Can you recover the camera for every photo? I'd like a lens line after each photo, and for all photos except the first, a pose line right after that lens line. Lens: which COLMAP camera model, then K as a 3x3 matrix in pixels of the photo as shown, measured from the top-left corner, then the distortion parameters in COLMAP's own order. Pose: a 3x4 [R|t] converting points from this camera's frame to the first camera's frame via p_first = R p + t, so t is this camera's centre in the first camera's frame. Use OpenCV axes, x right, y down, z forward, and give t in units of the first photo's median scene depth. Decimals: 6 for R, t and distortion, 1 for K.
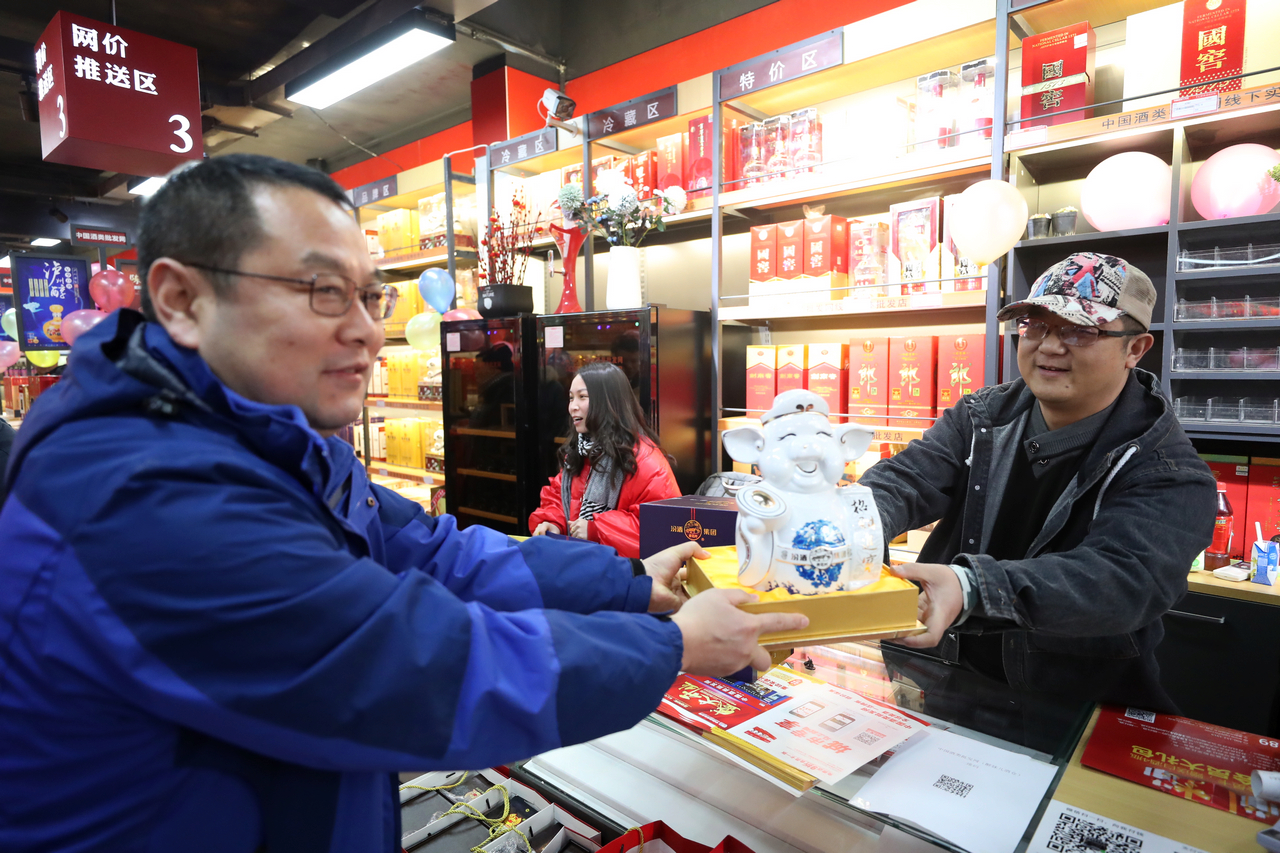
lens RADIAL K [[716.6, 0, 641.2], [0, 716.6, 430.2], [0, 0, 1]] dist [-0.003010, -0.002153]
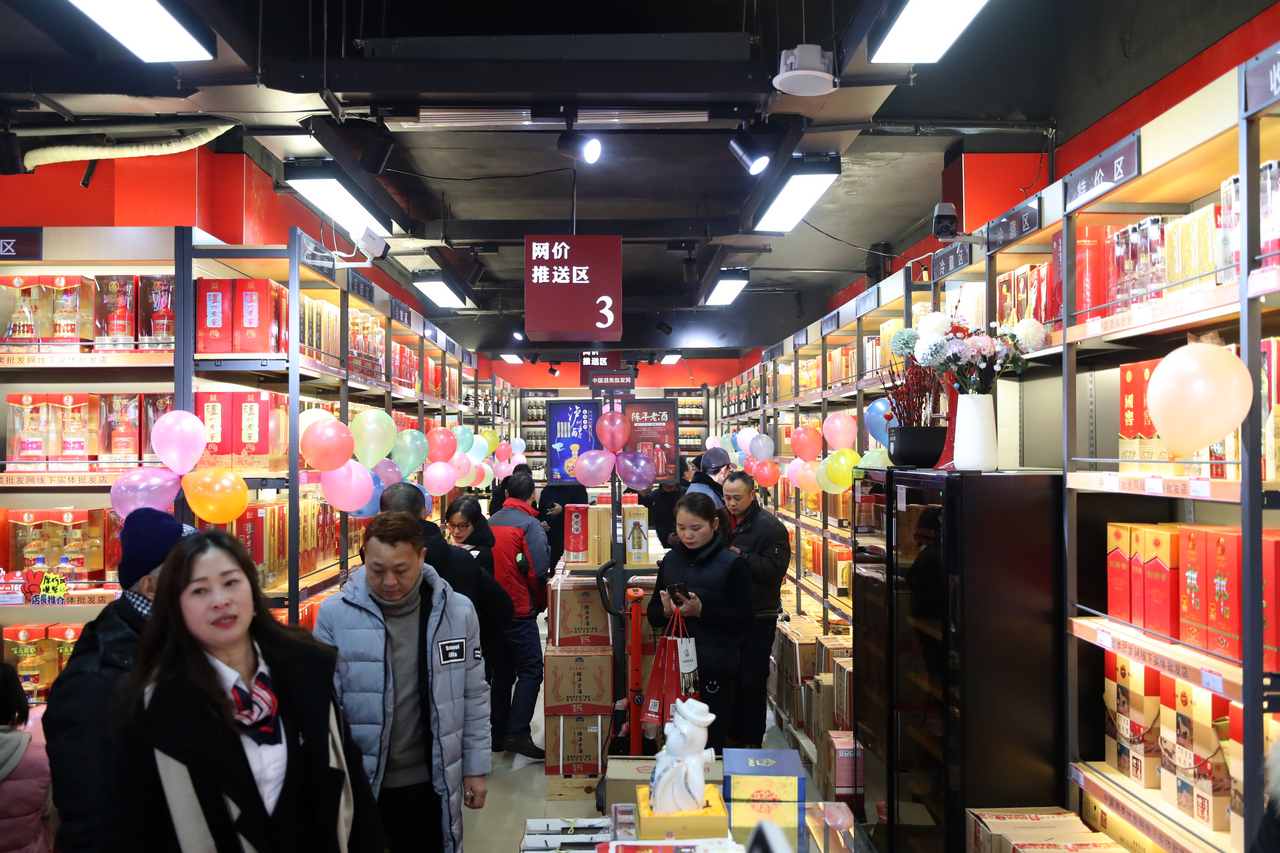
lens RADIAL K [[1168.1, 0, 638.9], [0, 1168.1, 427.8], [0, 0, 1]] dist [-0.002835, 0.000000]
pose [[0.677589, -0.004222, -0.735429, 0.716268], [-0.077111, 0.994064, -0.076753, -0.086272], [0.731387, 0.108717, 0.673241, -0.182391]]
